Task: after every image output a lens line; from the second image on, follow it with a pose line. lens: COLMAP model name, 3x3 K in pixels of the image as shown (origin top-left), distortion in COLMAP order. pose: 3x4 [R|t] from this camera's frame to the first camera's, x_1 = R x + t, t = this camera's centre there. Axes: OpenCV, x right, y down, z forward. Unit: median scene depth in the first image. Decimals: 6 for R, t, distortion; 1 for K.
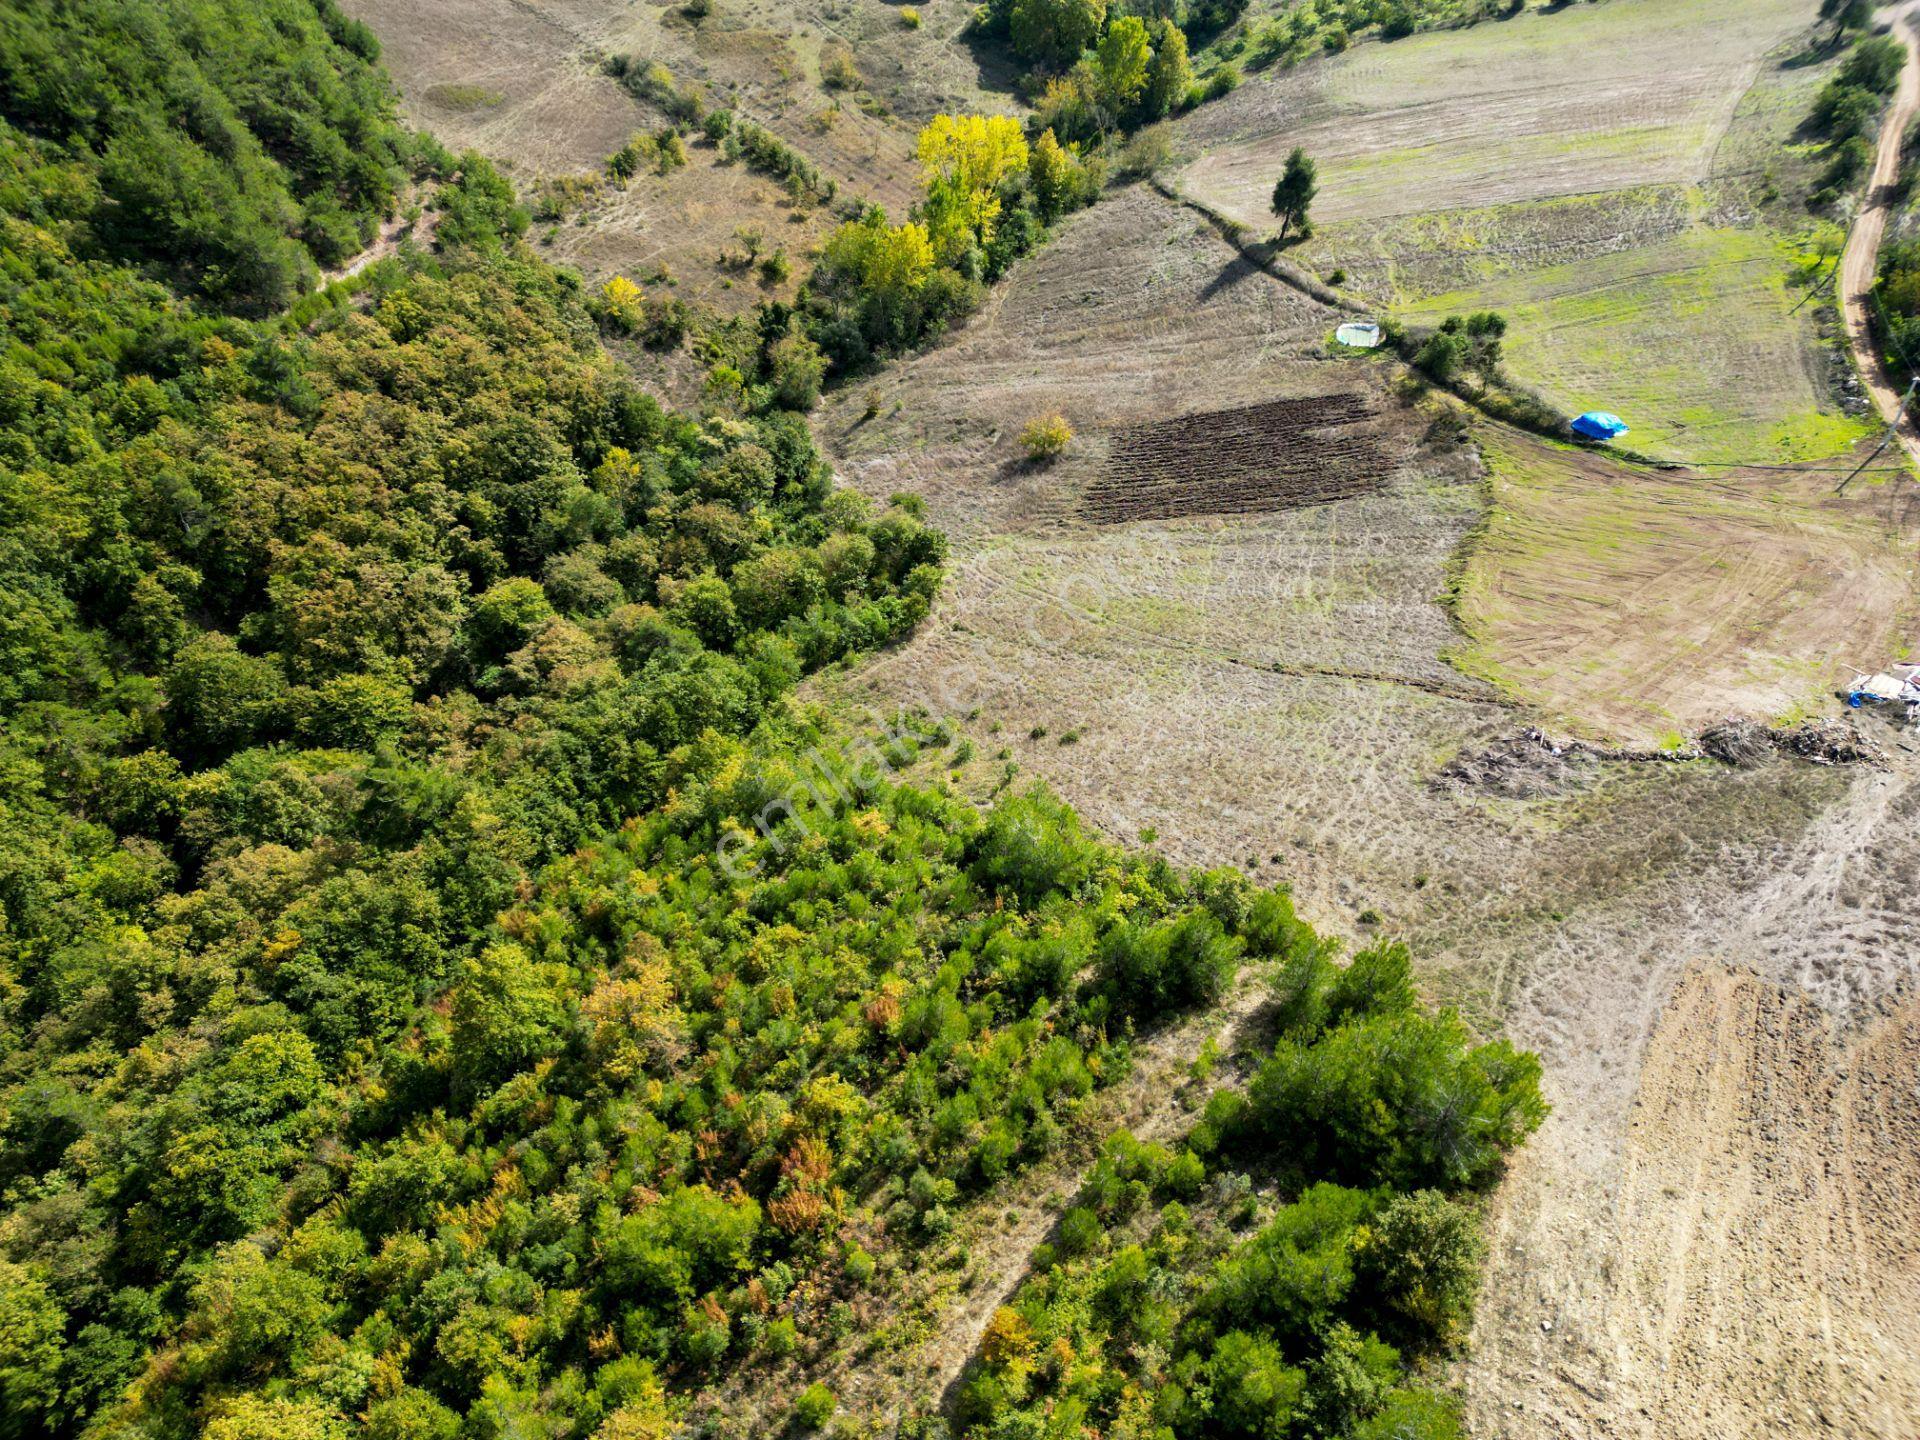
lens RADIAL K [[1336.7, 0, 959.0], [0, 1336.7, 720.5], [0, 0, 1]] dist [0.069156, -0.060108]
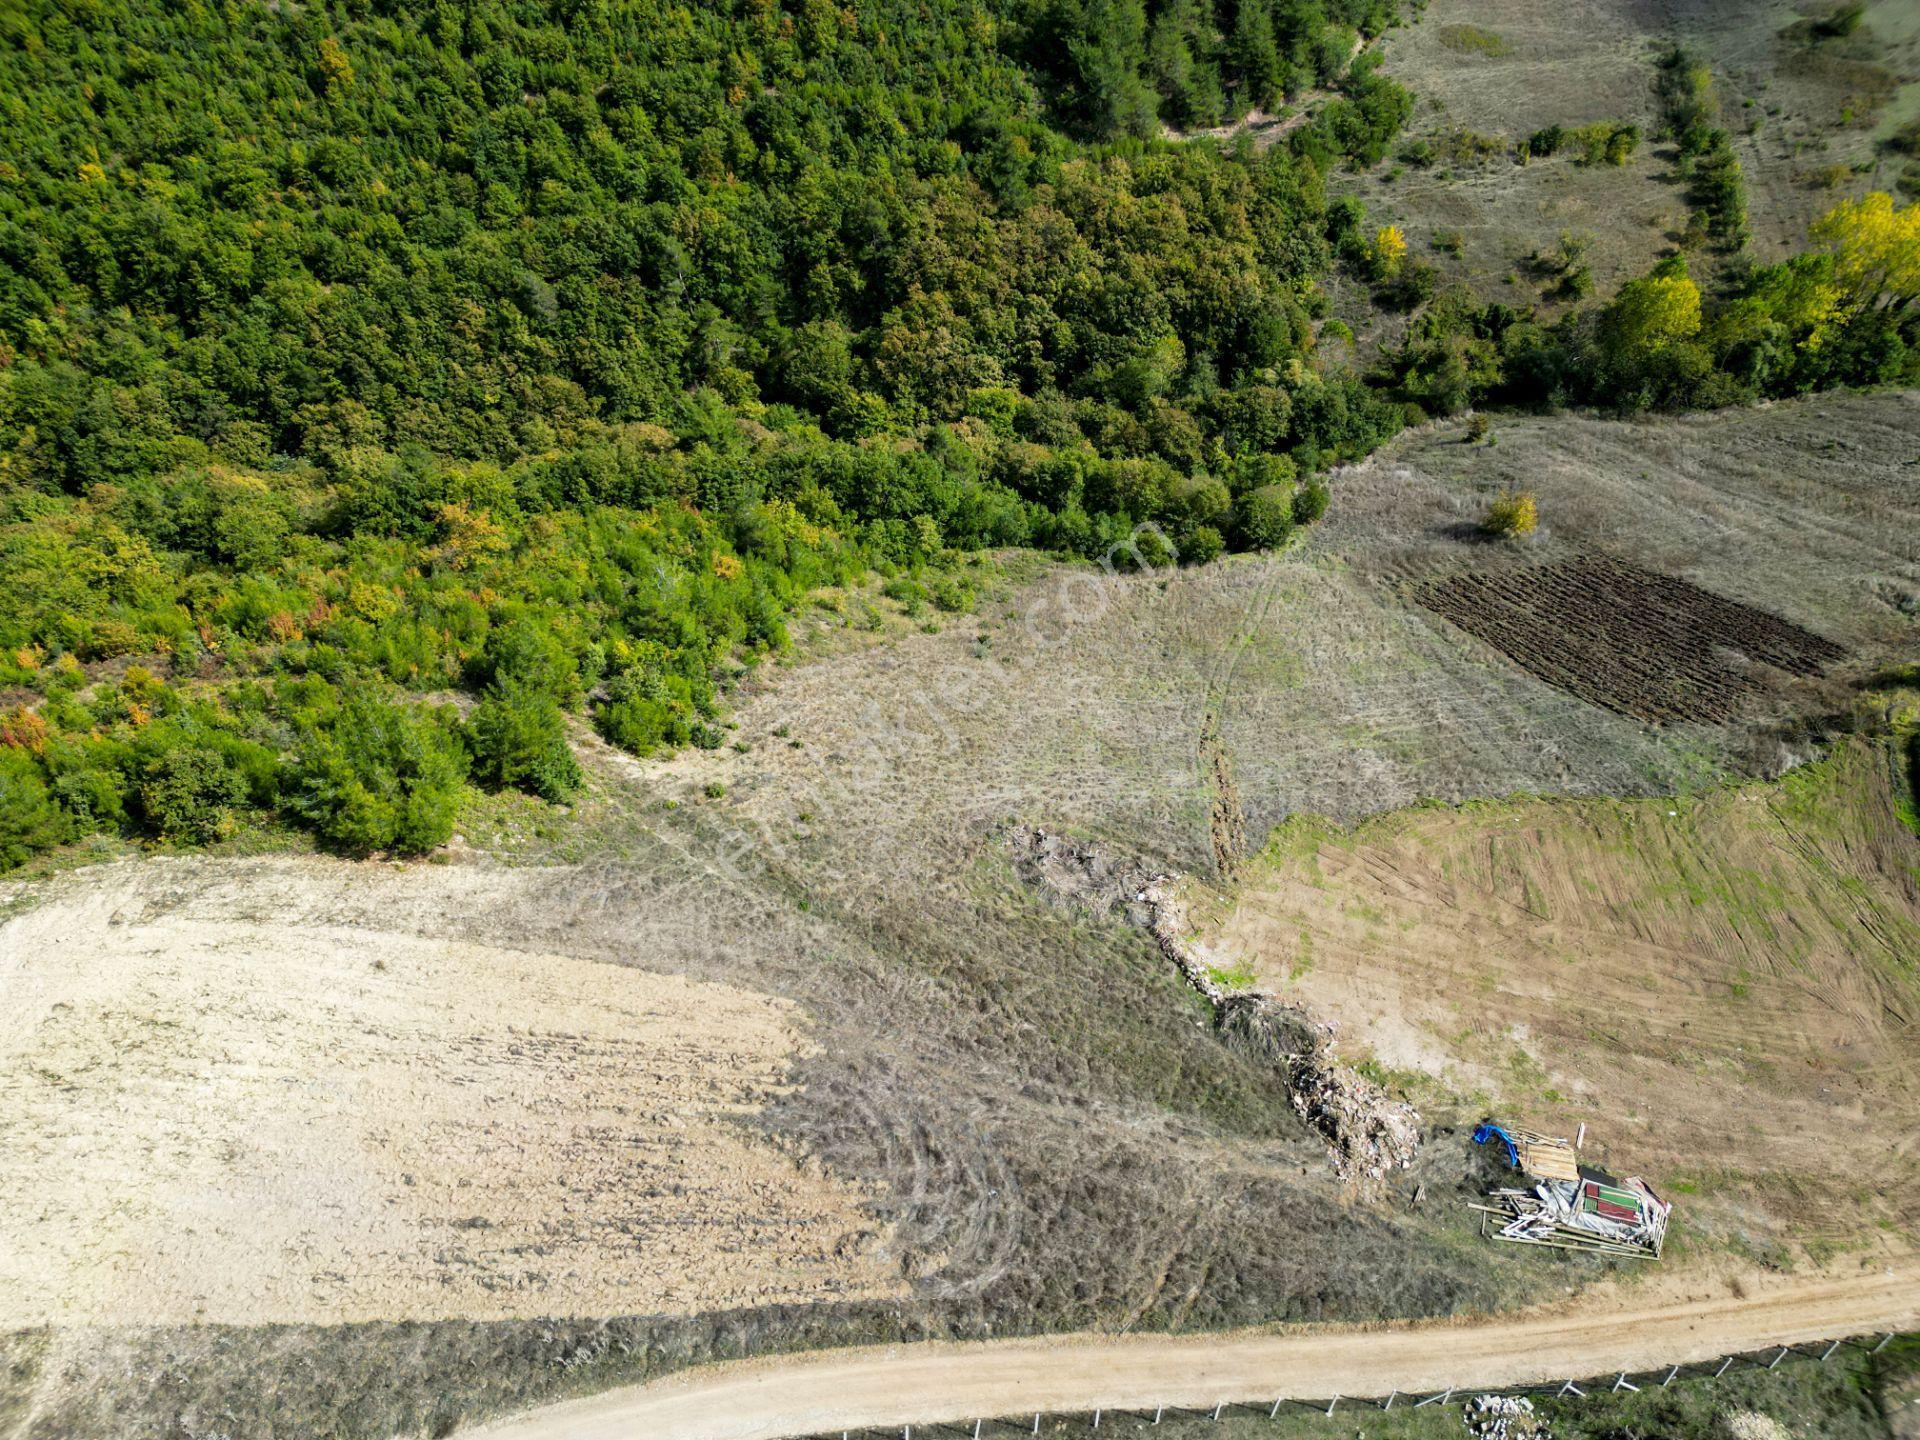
lens RADIAL K [[1336.7, 0, 959.5], [0, 1336.7, 721.2], [0, 0, 1]] dist [0.069156, -0.060108]
pose [[0.542249, 0.561565, -0.624988, 0.523369], [-0.554119, 0.798163, 0.236405, -0.124551], [0.631600, 0.218127, 0.743978, 0.175865]]
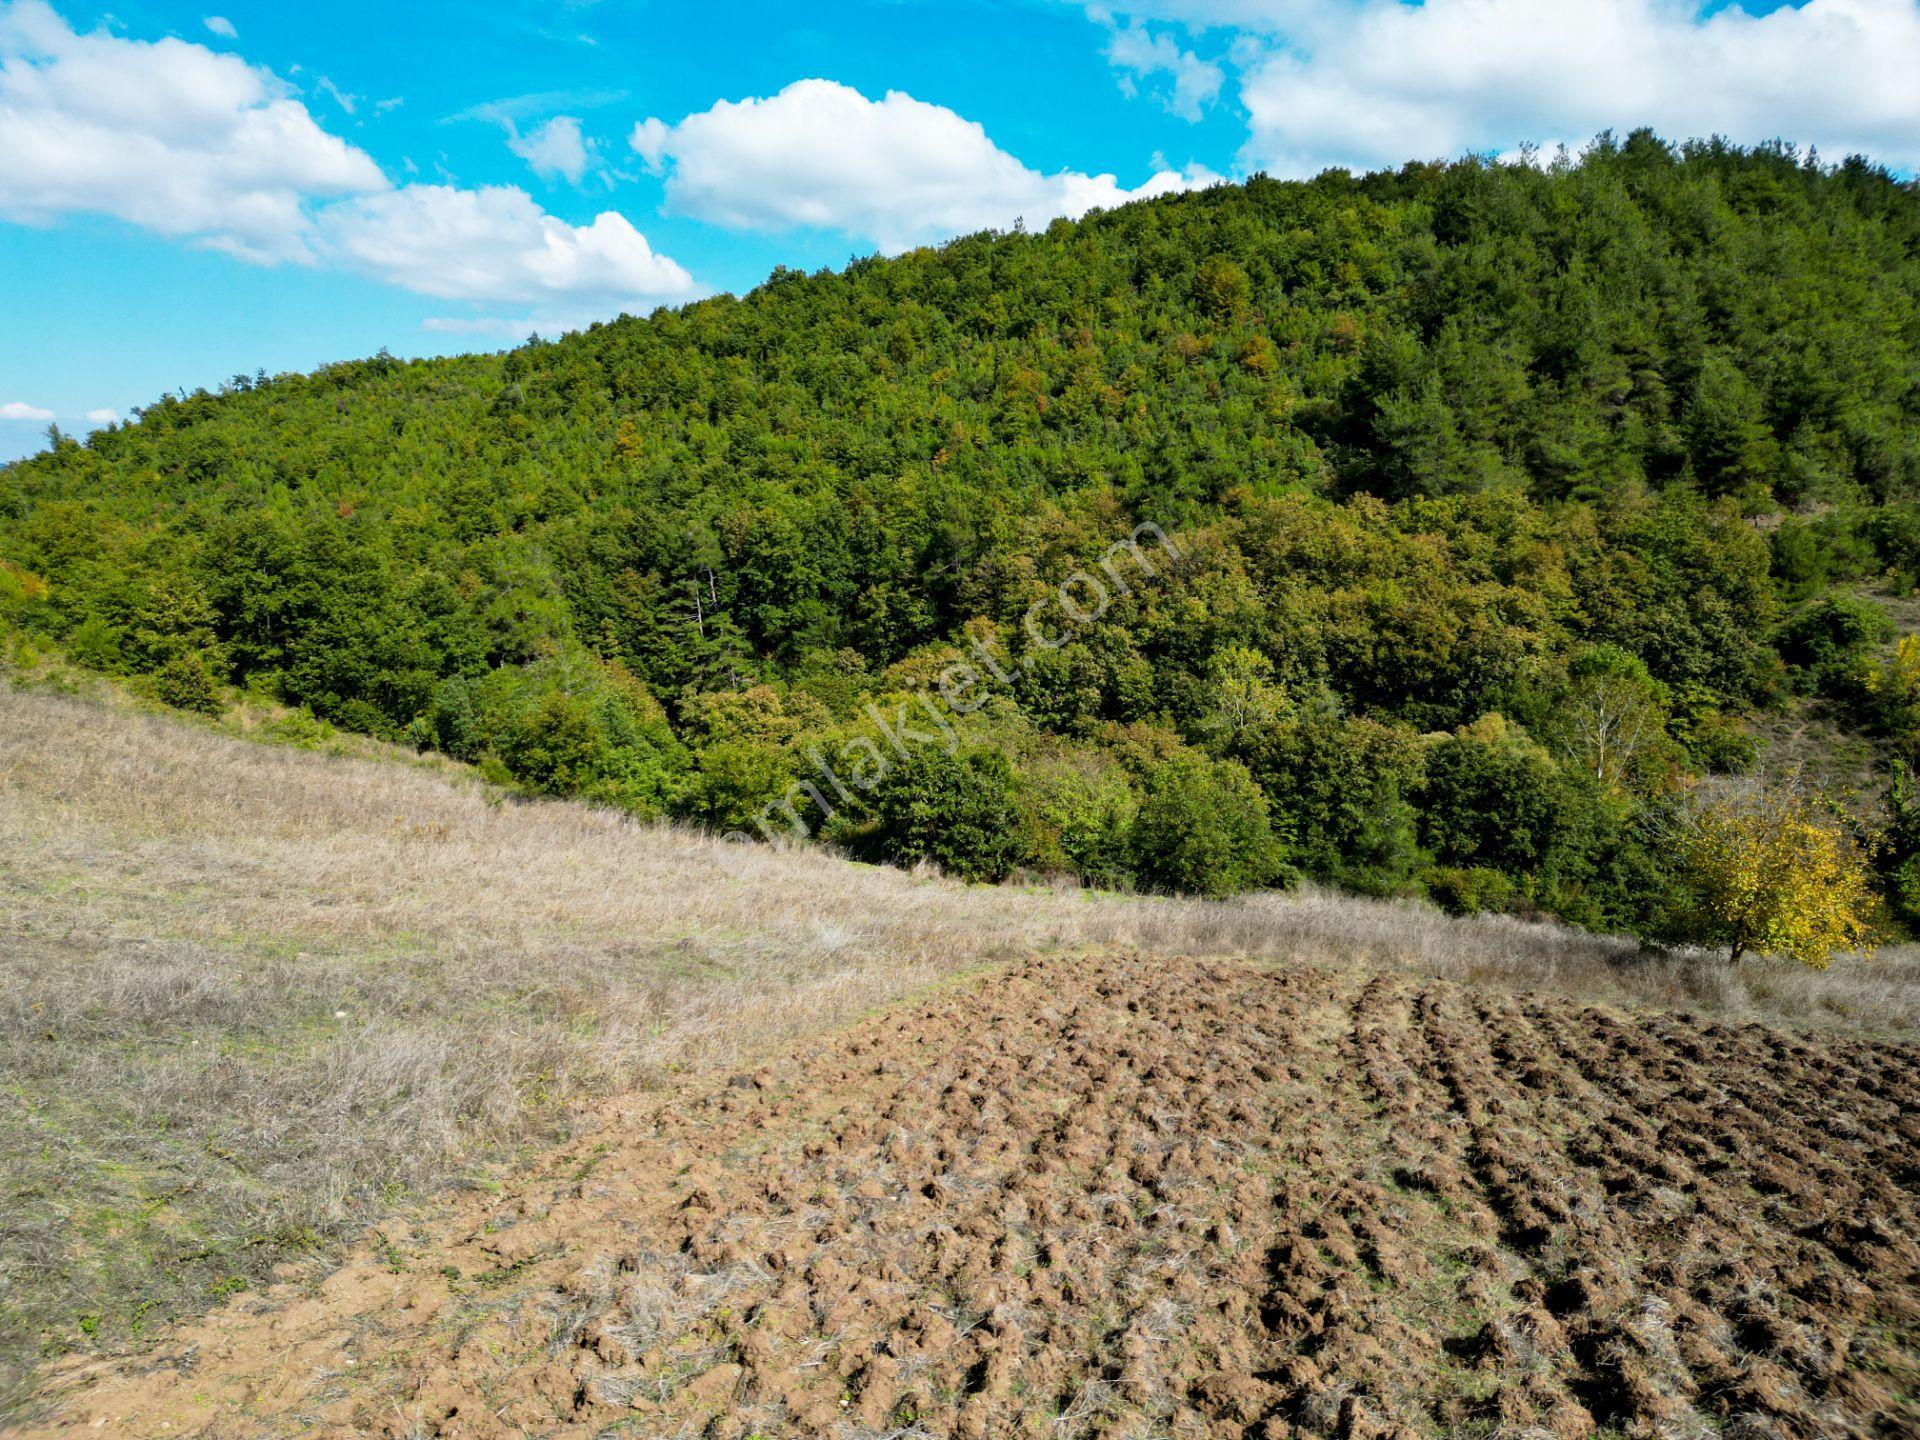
lens RADIAL K [[1336.7, 0, 962.1], [0, 1336.7, 701.6], [0, 0, 1]] dist [0.069156, -0.060108]
pose [[-0.011173, 0.173345, -0.984798, 0.290618], [-0.665009, 0.734203, 0.136780, -0.194438], [0.746752, 0.656428, 0.107073, 0.924442]]
